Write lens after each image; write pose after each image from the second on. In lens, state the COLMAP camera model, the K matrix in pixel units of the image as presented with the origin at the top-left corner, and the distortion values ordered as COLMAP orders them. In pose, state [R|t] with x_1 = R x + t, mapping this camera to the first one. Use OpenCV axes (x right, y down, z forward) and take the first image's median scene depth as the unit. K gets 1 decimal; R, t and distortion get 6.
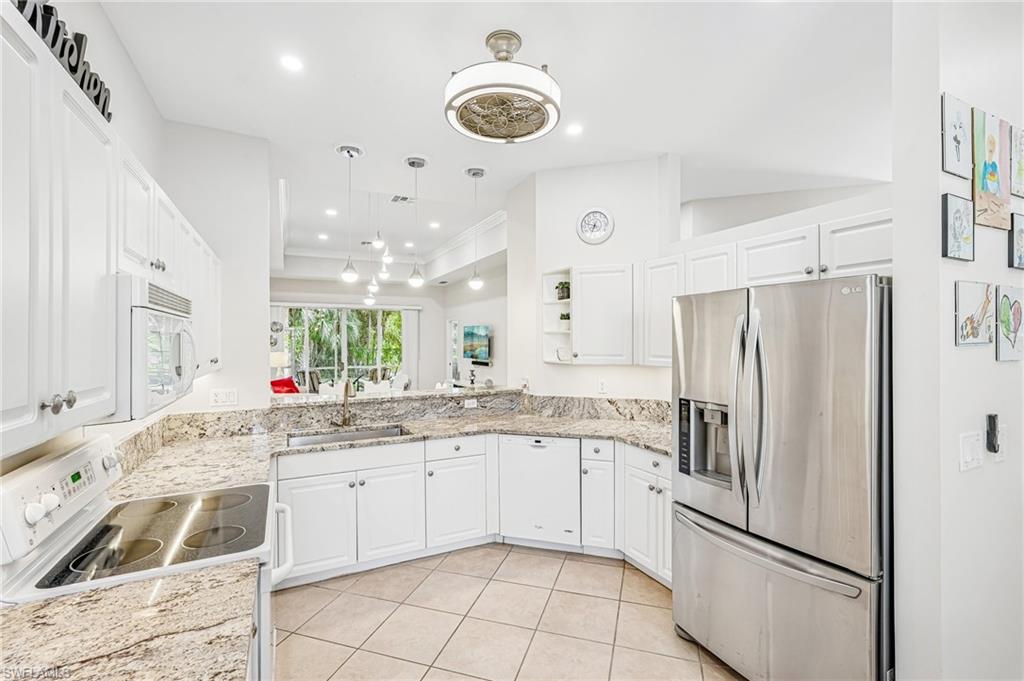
lens RADIAL K [[442.4, 0, 512.0], [0, 442.4, 340.5], [0, 0, 1]] dist [-0.001032, 0.000214]
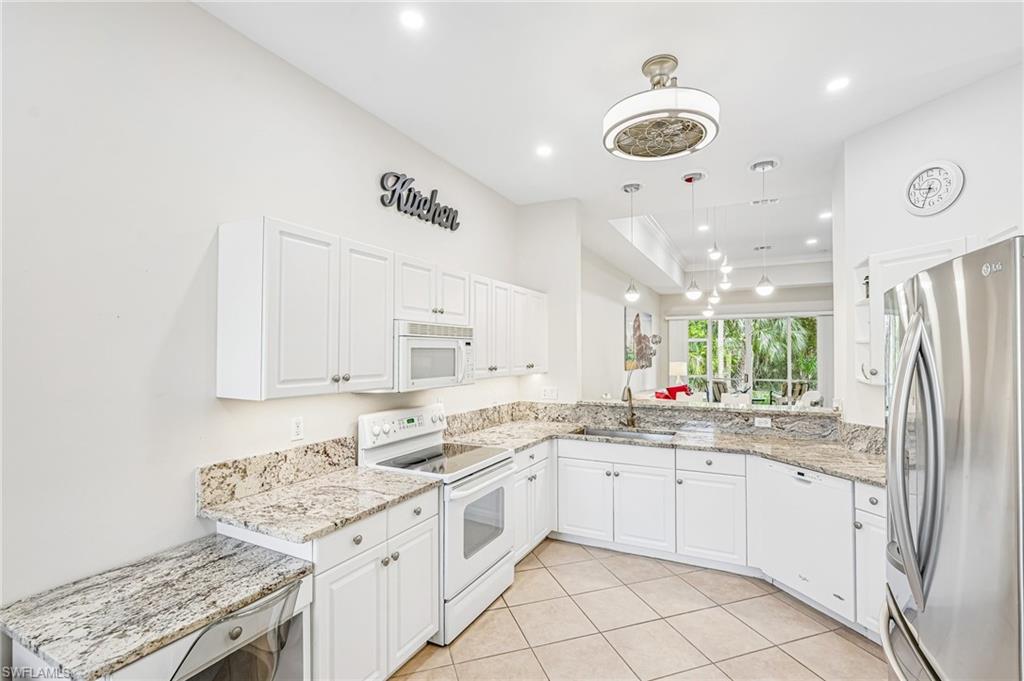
lens RADIAL K [[452.5, 0, 530.8], [0, 452.5, 344.6], [0, 0, 1]] dist [-0.001200, 0.000159]
pose [[0.617384, -0.010896, -0.786587, 0.410882], [-0.000785, 0.999895, -0.014466, -0.002130], [0.786662, 0.009549, 0.617310, 0.072125]]
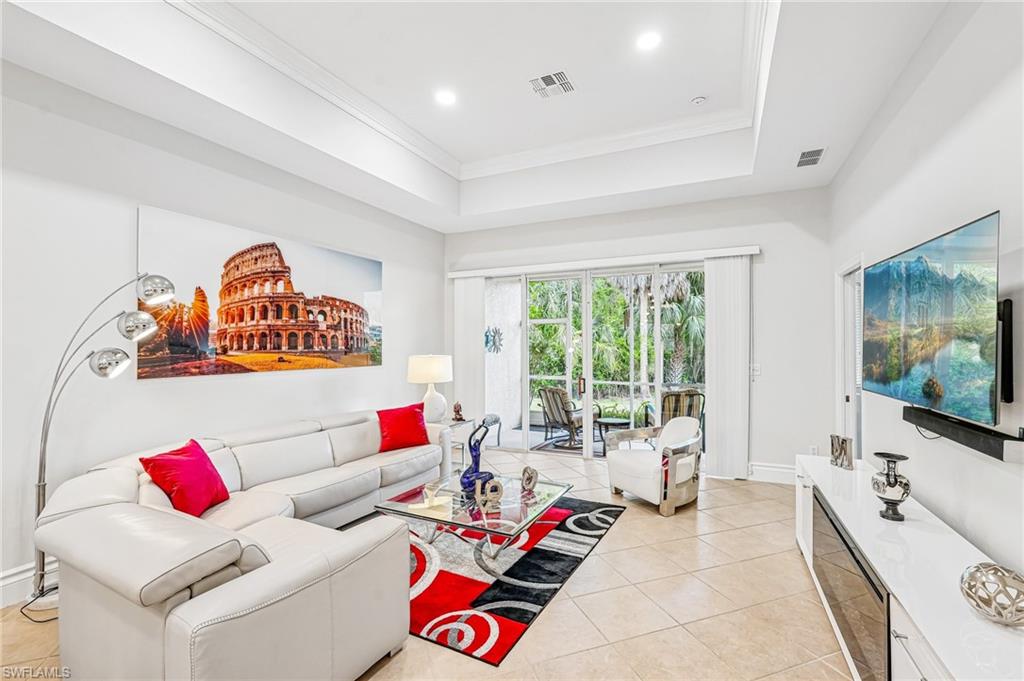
lens RADIAL K [[451.5, 0, 509.1], [0, 451.5, 342.8], [0, 0, 1]] dist [-0.001981, 0.000794]
pose [[0.617340, -0.004732, -0.786682, -0.109470], [0.005030, 0.999985, -0.002067, 0.041042], [0.786680, -0.002681, 0.617355, 2.457981]]
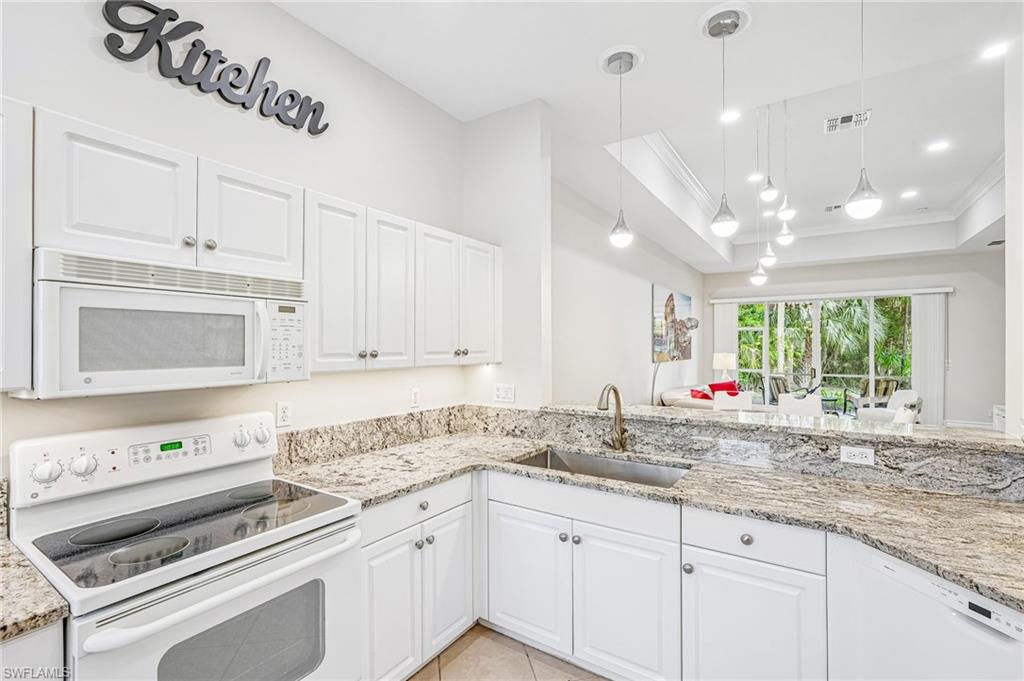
lens RADIAL K [[451.5, 0, 509.1], [0, 451.5, 342.8], [0, 0, 1]] dist [-0.001981, 0.000794]
pose [[0.497102, -0.003336, -0.867686, 0.178497], [0.000909, 0.999994, -0.003323, 0.023838], [0.867692, 0.000863, 0.497102, 0.506572]]
